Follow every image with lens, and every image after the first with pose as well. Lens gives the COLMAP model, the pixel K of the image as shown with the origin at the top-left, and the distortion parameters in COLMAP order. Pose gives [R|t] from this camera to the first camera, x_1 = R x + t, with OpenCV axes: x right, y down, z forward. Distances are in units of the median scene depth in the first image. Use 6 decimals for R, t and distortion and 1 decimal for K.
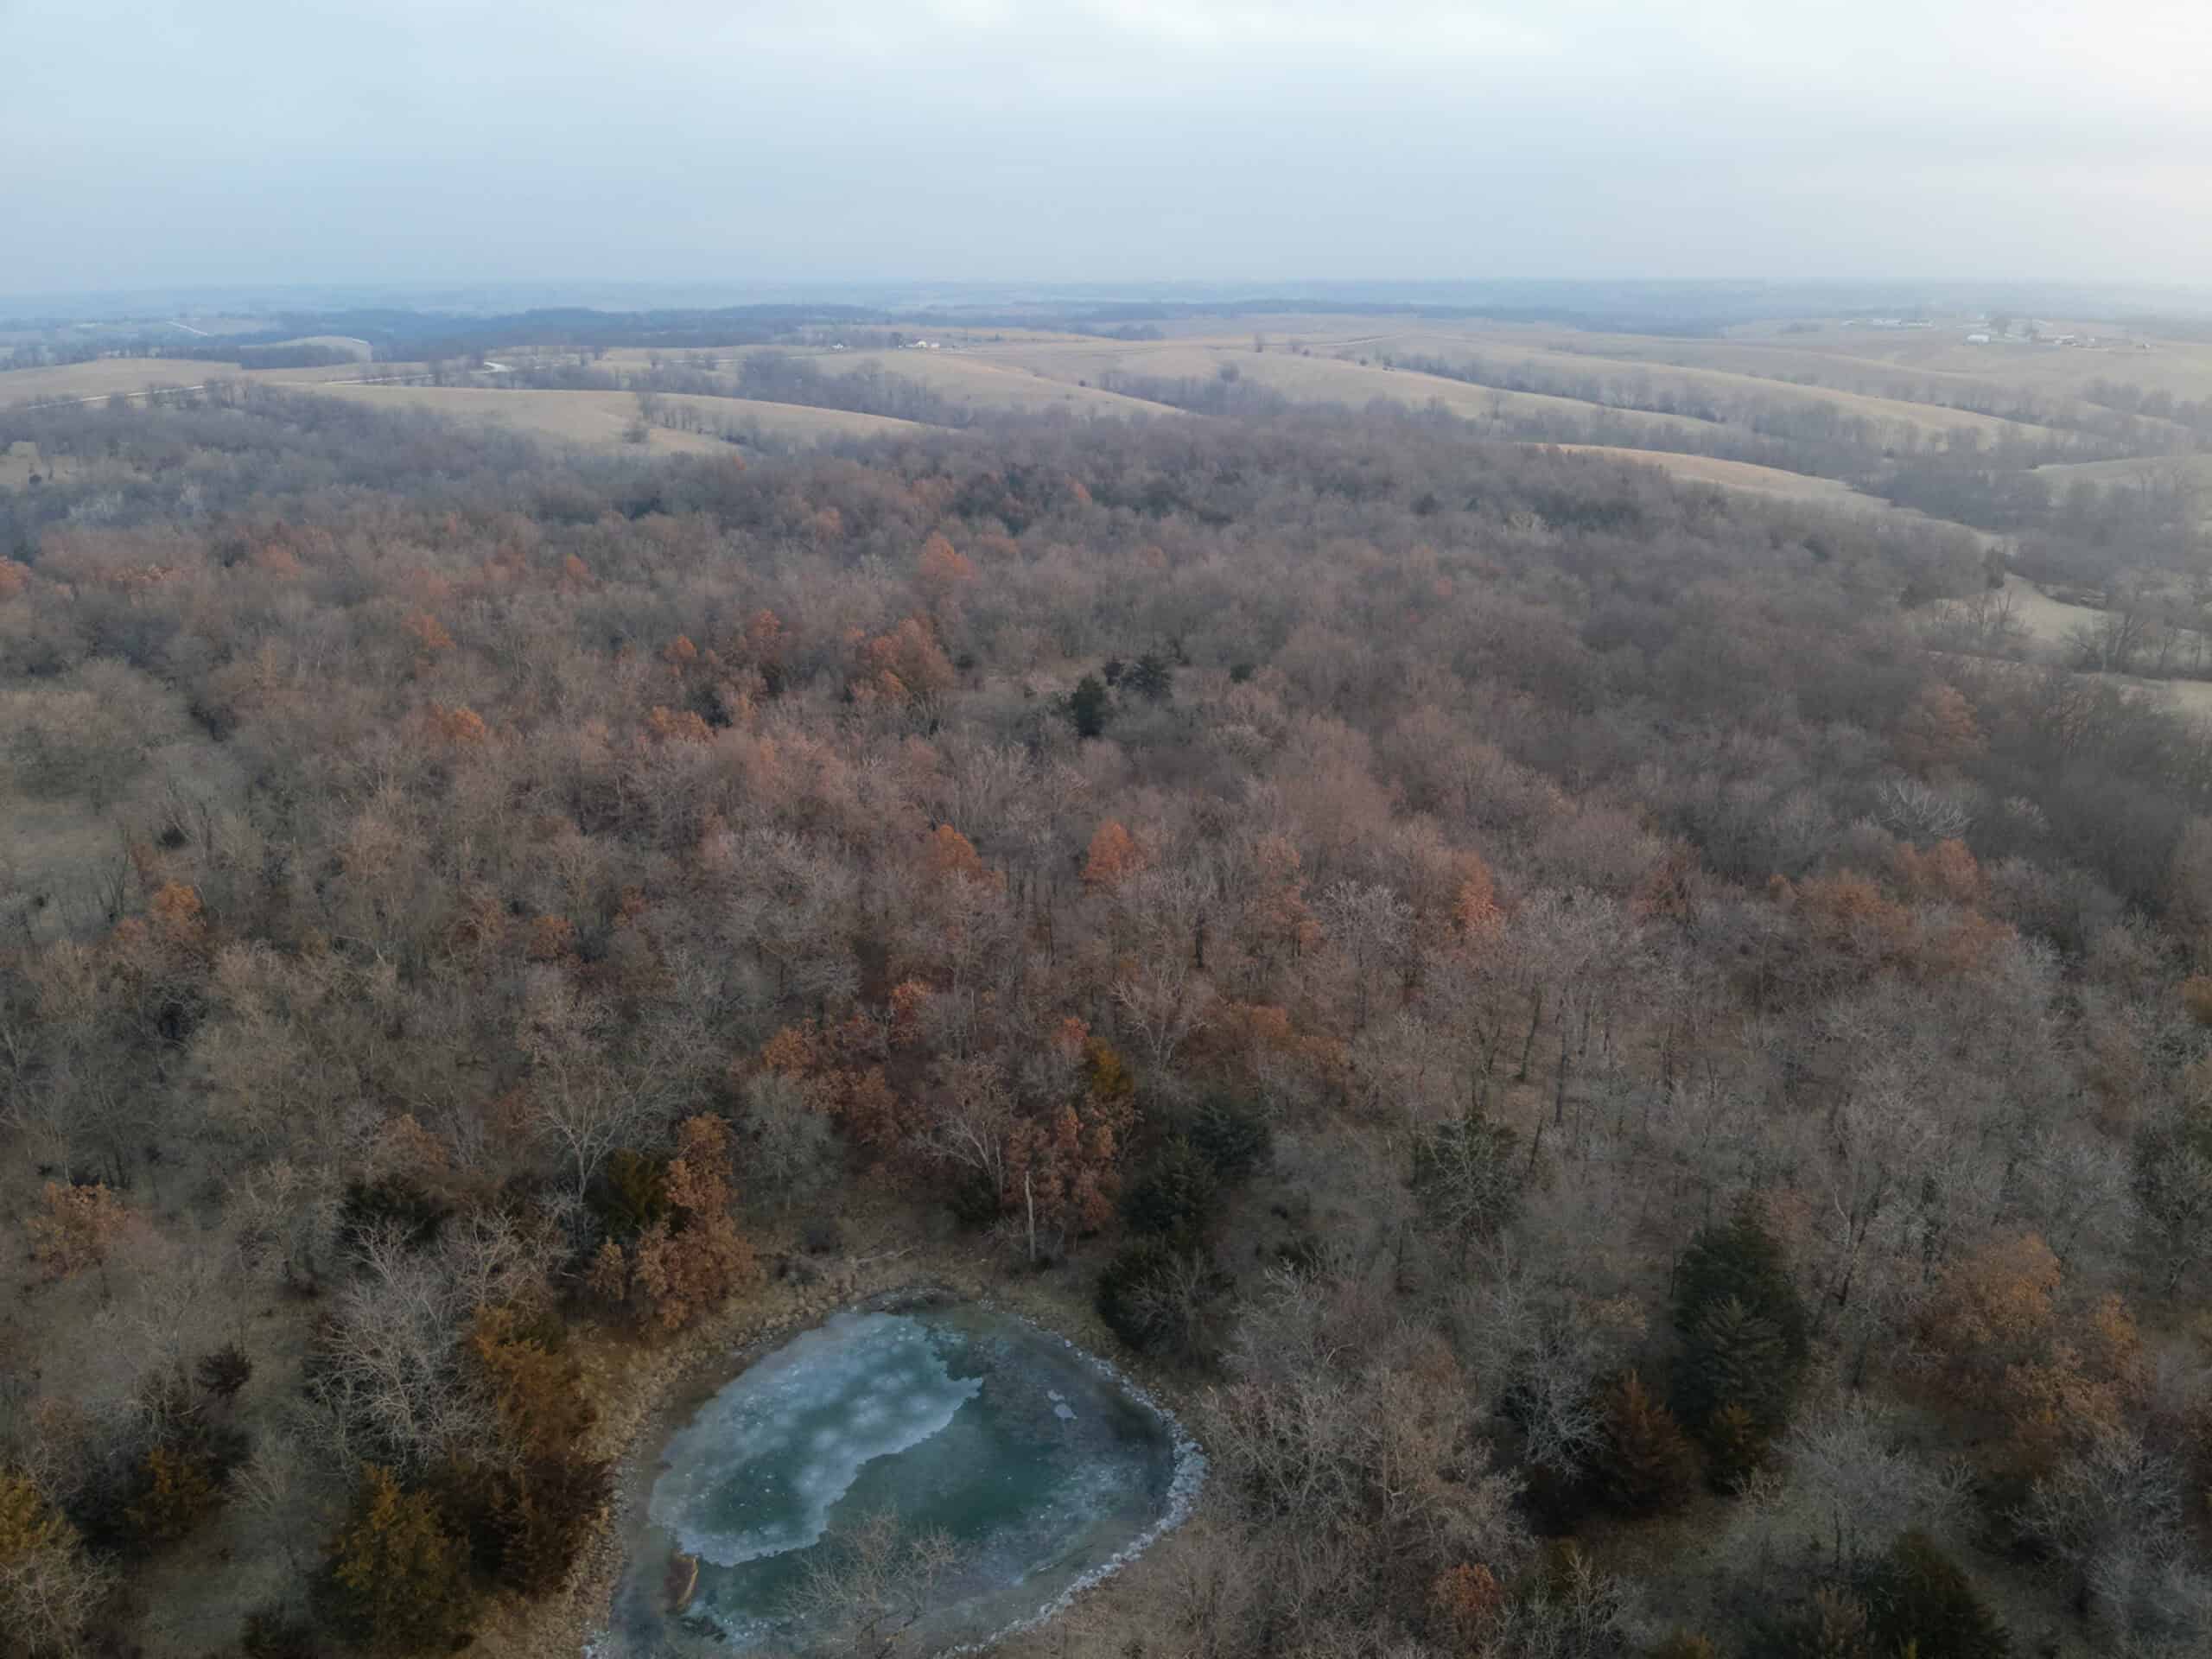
lens RADIAL K [[1615.6, 0, 1093.1], [0, 1615.6, 861.4], [0, 0, 1]] dist [0.086005, -0.179100]
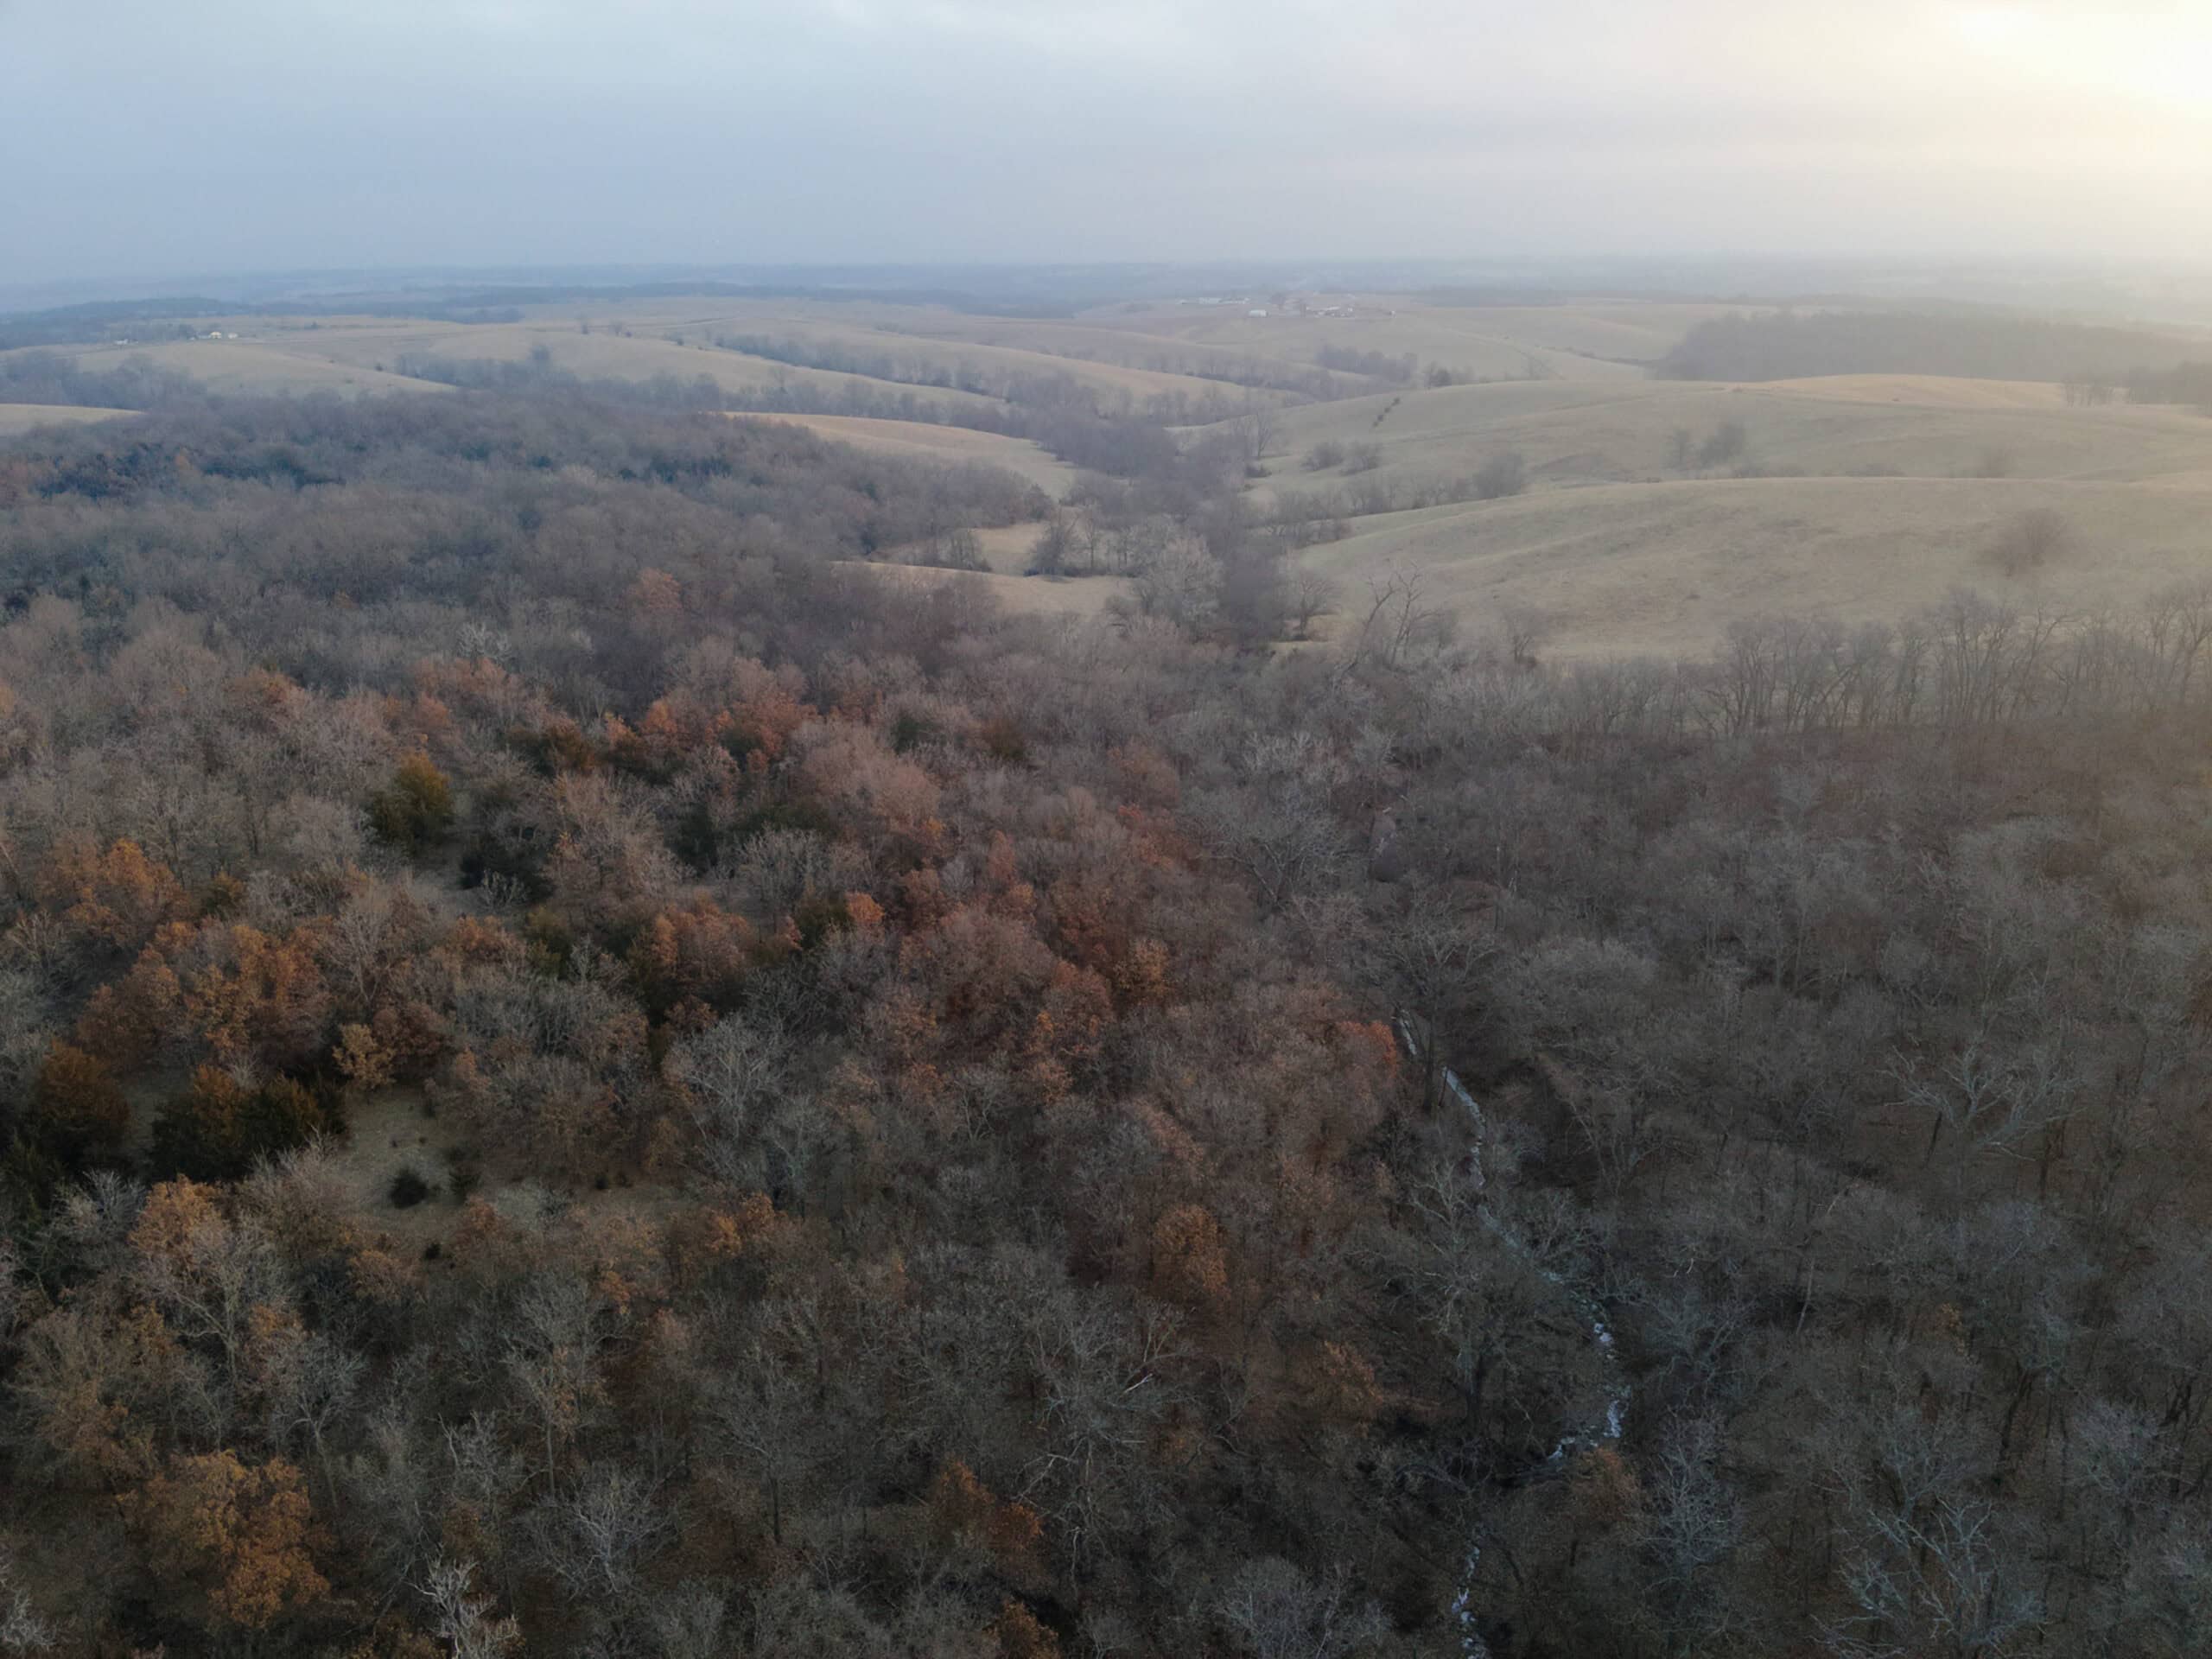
lens RADIAL K [[1615.6, 0, 1126.2], [0, 1615.6, 853.8], [0, 0, 1]] dist [0.086005, -0.179100]
pose [[0.947633, -0.111173, 0.299388, 0.111702], [0.109879, 0.993719, 0.021207, 0.032954], [-0.299865, 0.012800, 0.953896, -0.092055]]
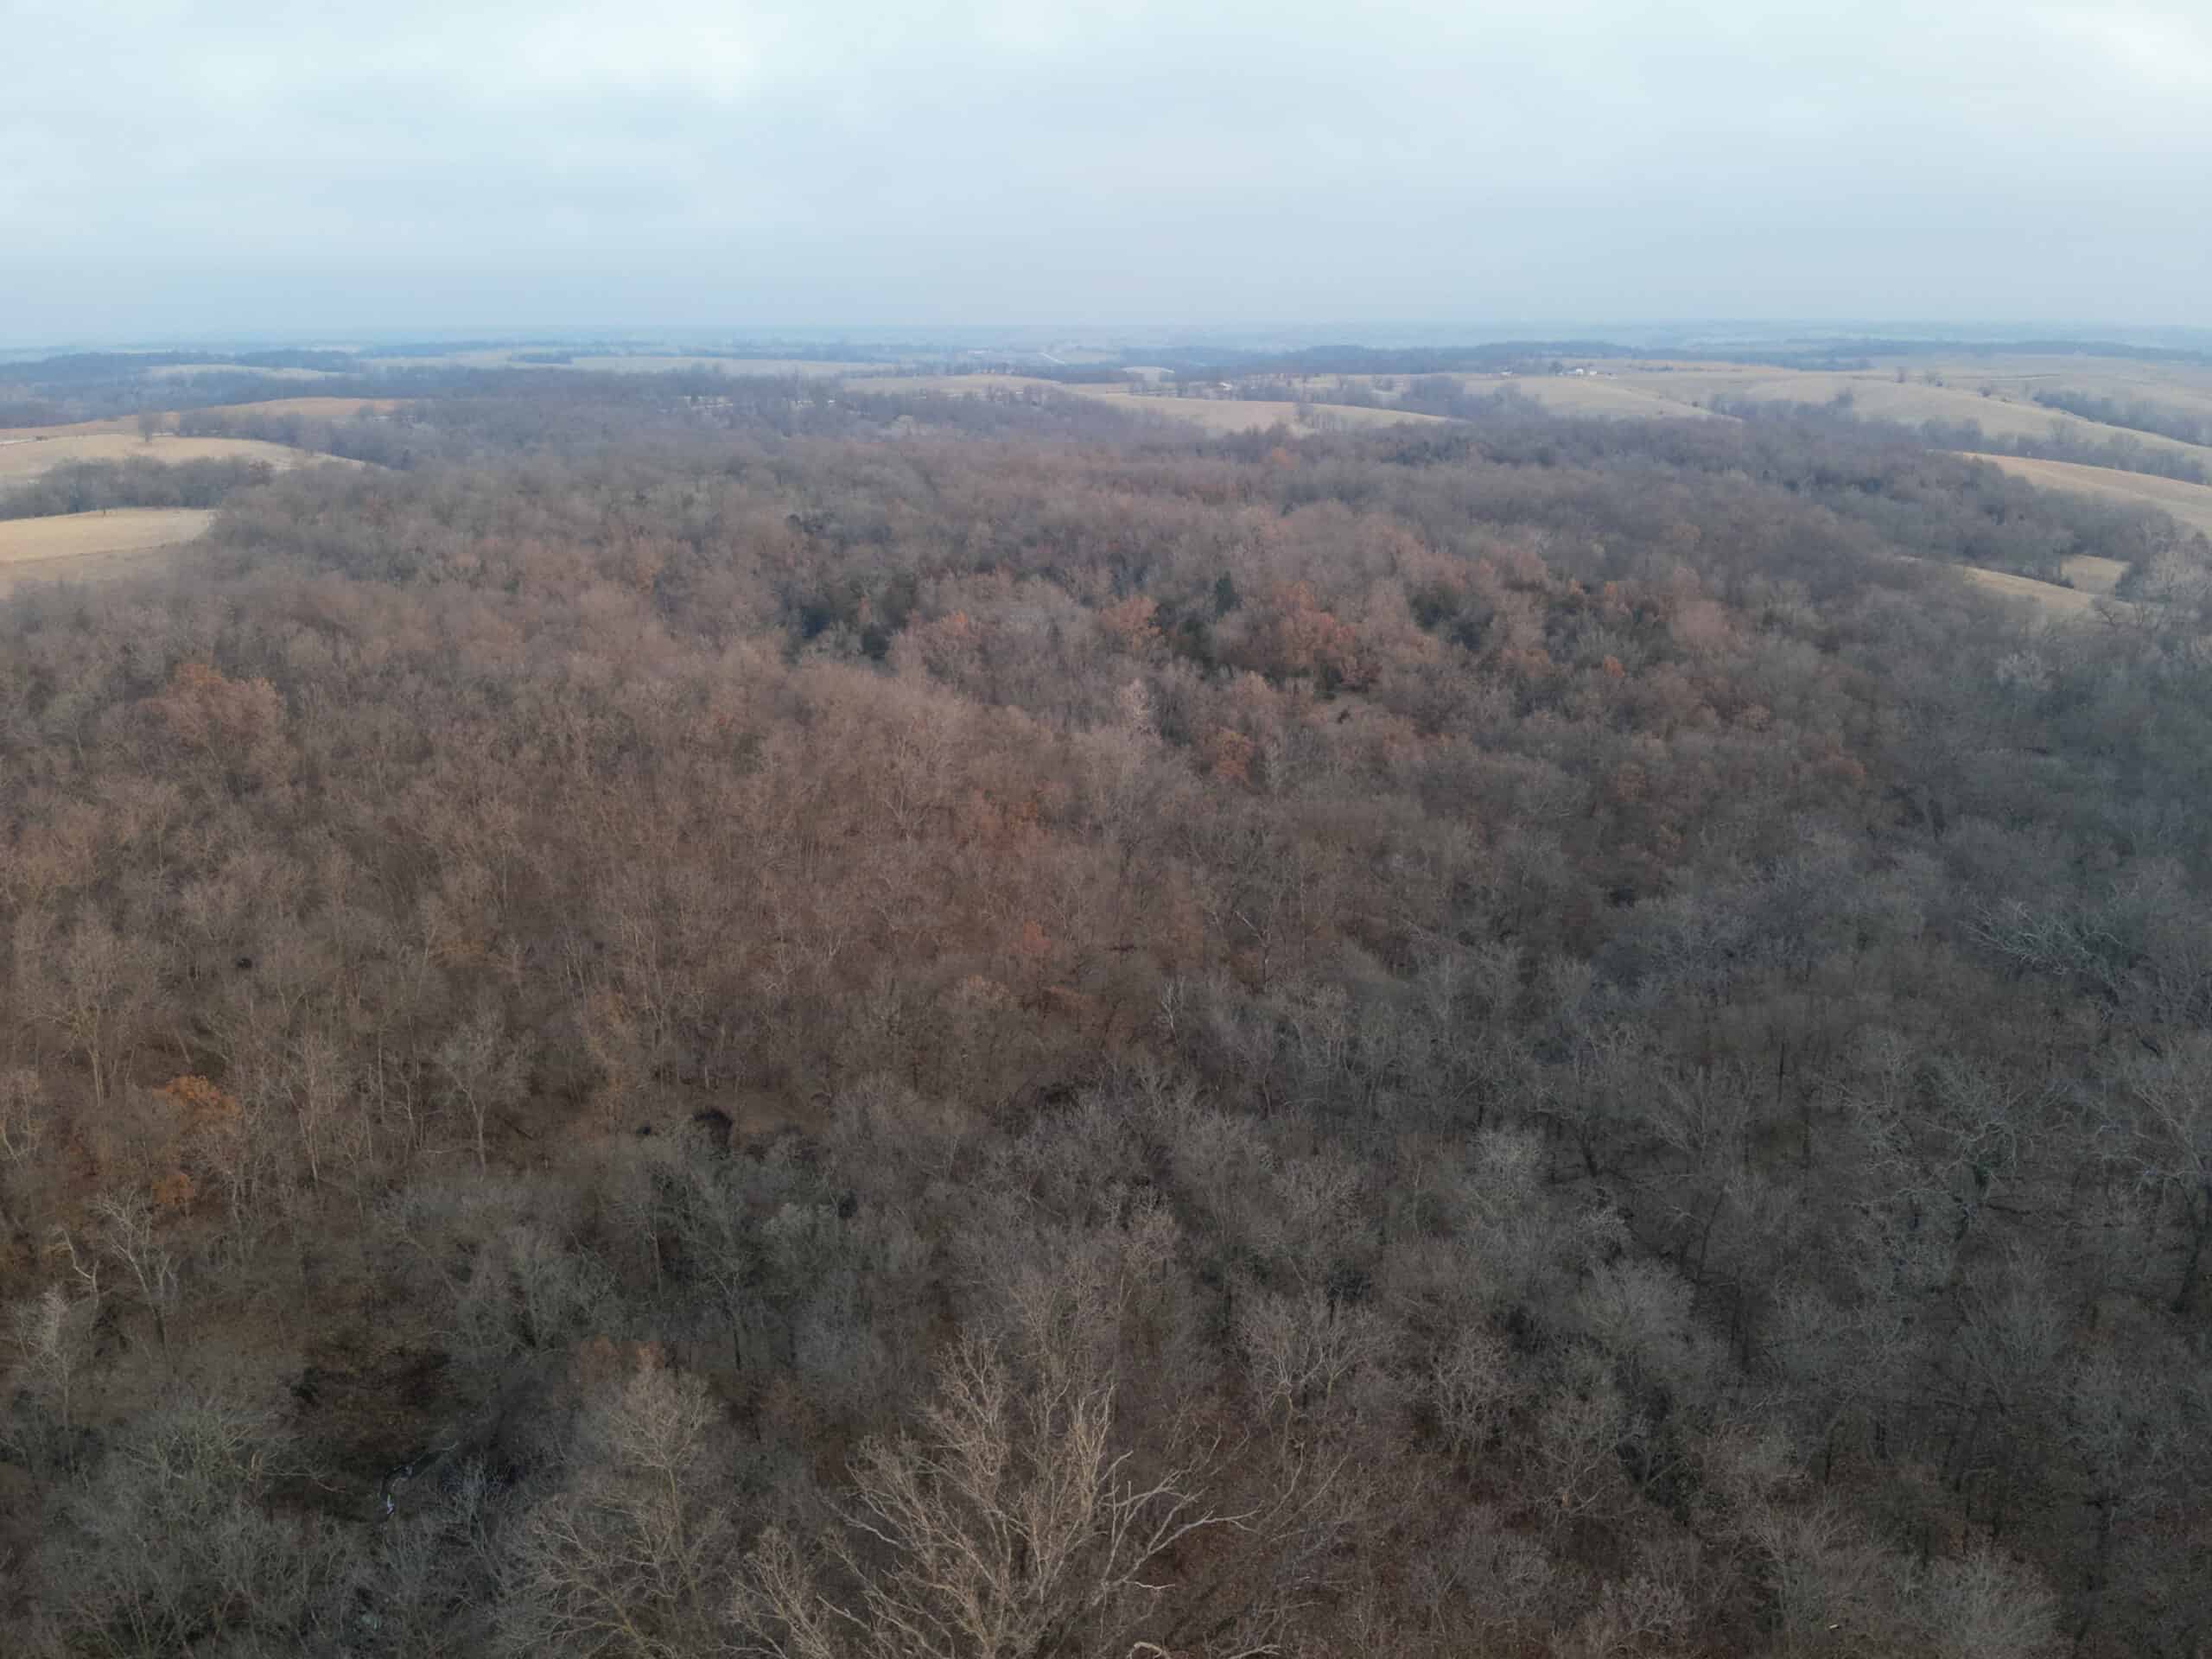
lens RADIAL K [[1615.6, 0, 1115.5], [0, 1615.6, 821.1], [0, 0, 1]] dist [0.086005, -0.179100]
pose [[0.893303, 0.129812, -0.430300, 0.193454], [-0.148813, 0.988808, -0.010635, 0.088963], [0.424104, 0.073534, 0.902623, -0.248524]]
